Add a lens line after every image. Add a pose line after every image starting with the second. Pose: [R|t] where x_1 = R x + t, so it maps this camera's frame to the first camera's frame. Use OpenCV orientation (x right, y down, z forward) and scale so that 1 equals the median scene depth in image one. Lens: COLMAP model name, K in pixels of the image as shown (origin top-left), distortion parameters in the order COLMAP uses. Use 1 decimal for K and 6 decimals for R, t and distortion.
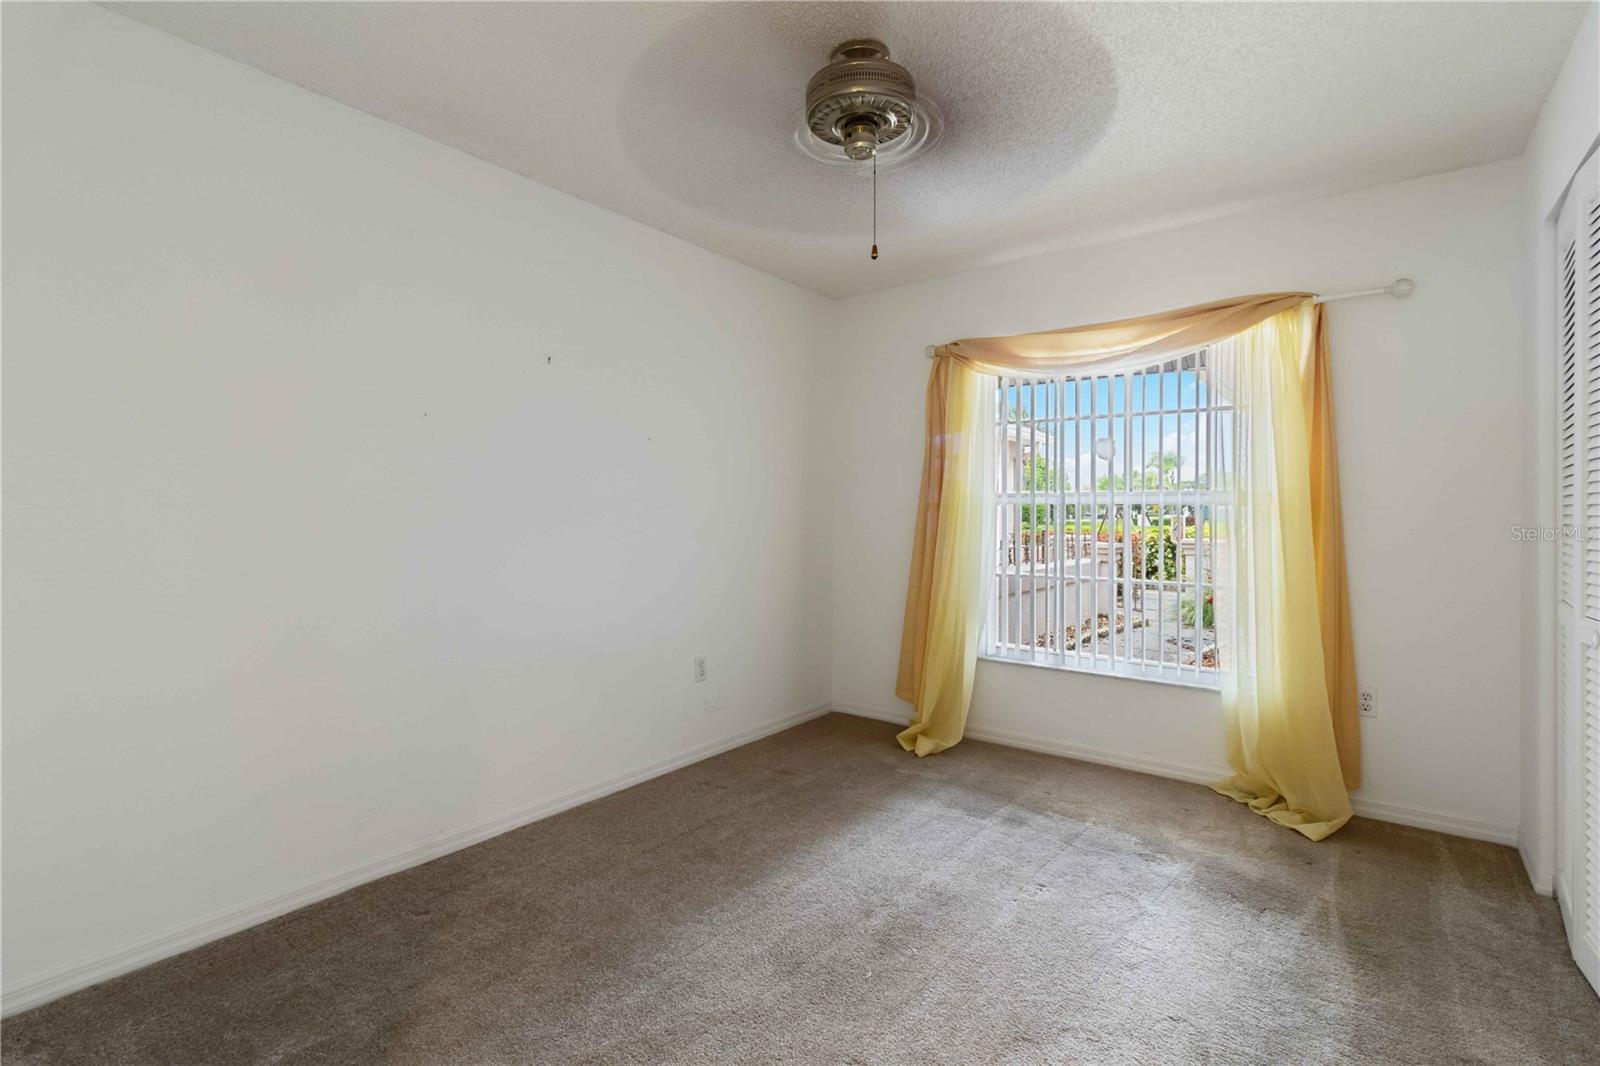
lens RADIAL K [[740.7, 0, 809.6], [0, 740.7, 516.3], [0, 0, 1]] dist [0.002339, 0.000067]
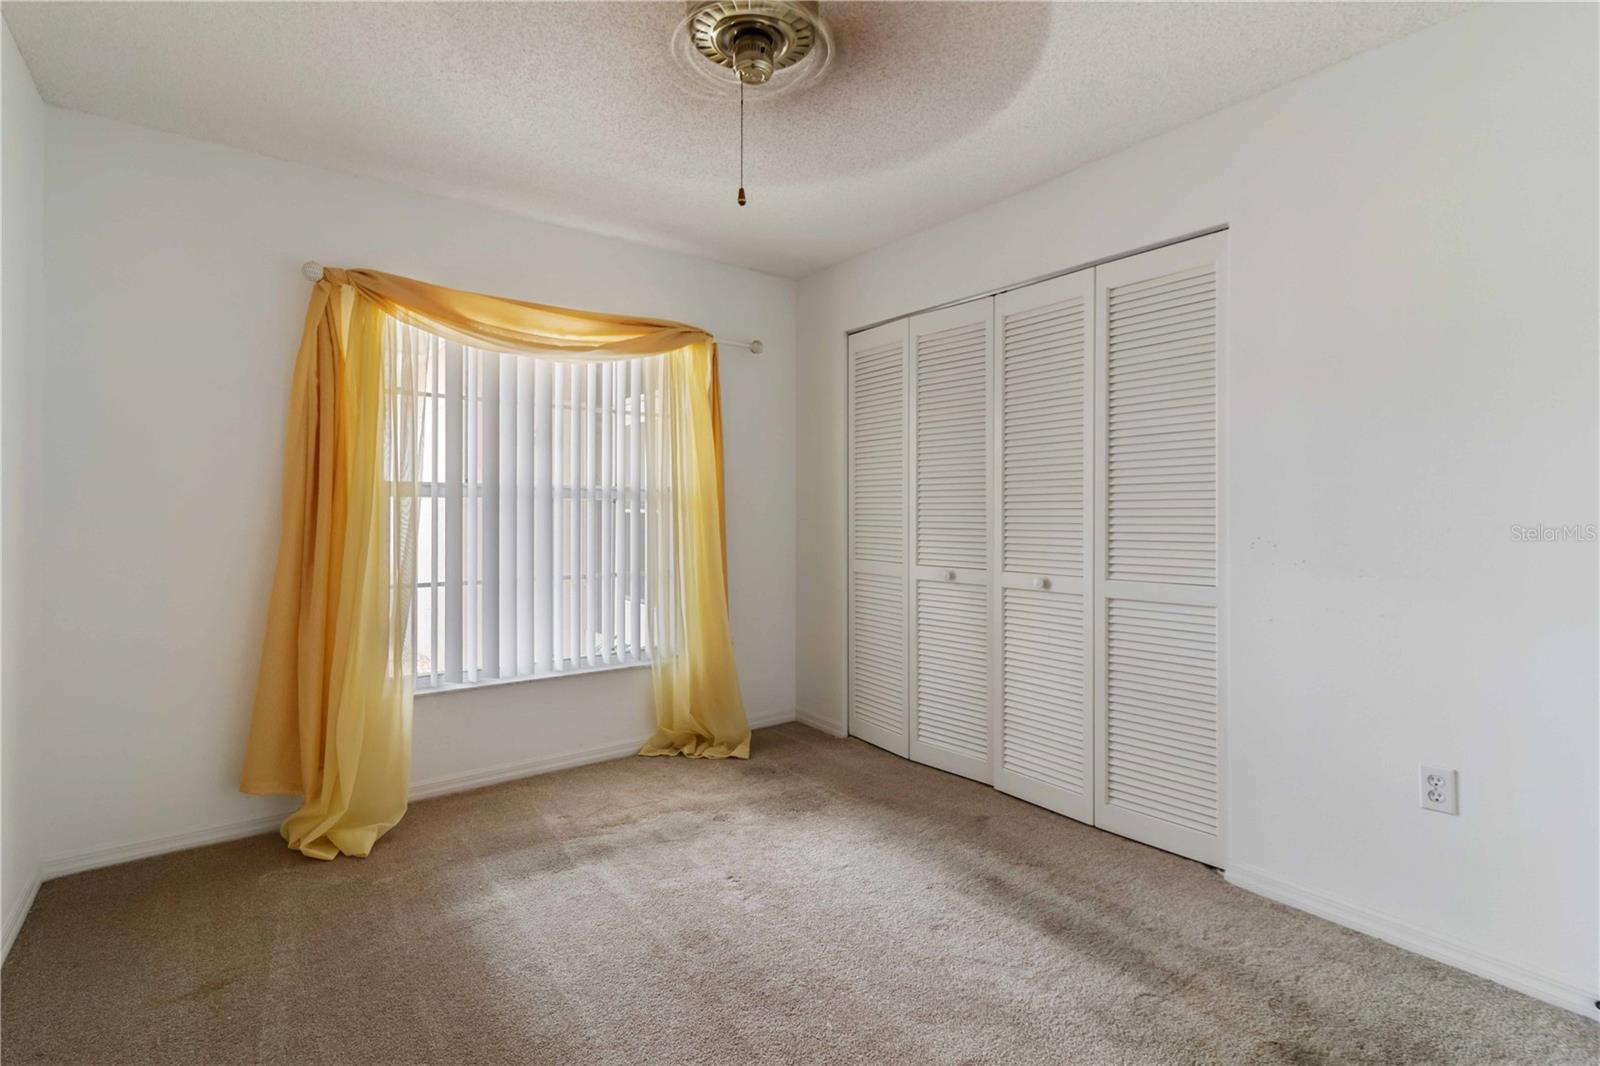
lens RADIAL K [[740.7, 0, 809.6], [0, 740.7, 516.3], [0, 0, 1]] dist [0.002339, 0.000067]
pose [[0.273833, -0.012115, 0.961701, -0.492039], [0.001851, 0.999925, 0.012069, -0.004671], [-0.961775, -0.001525, 0.273835, 0.490906]]
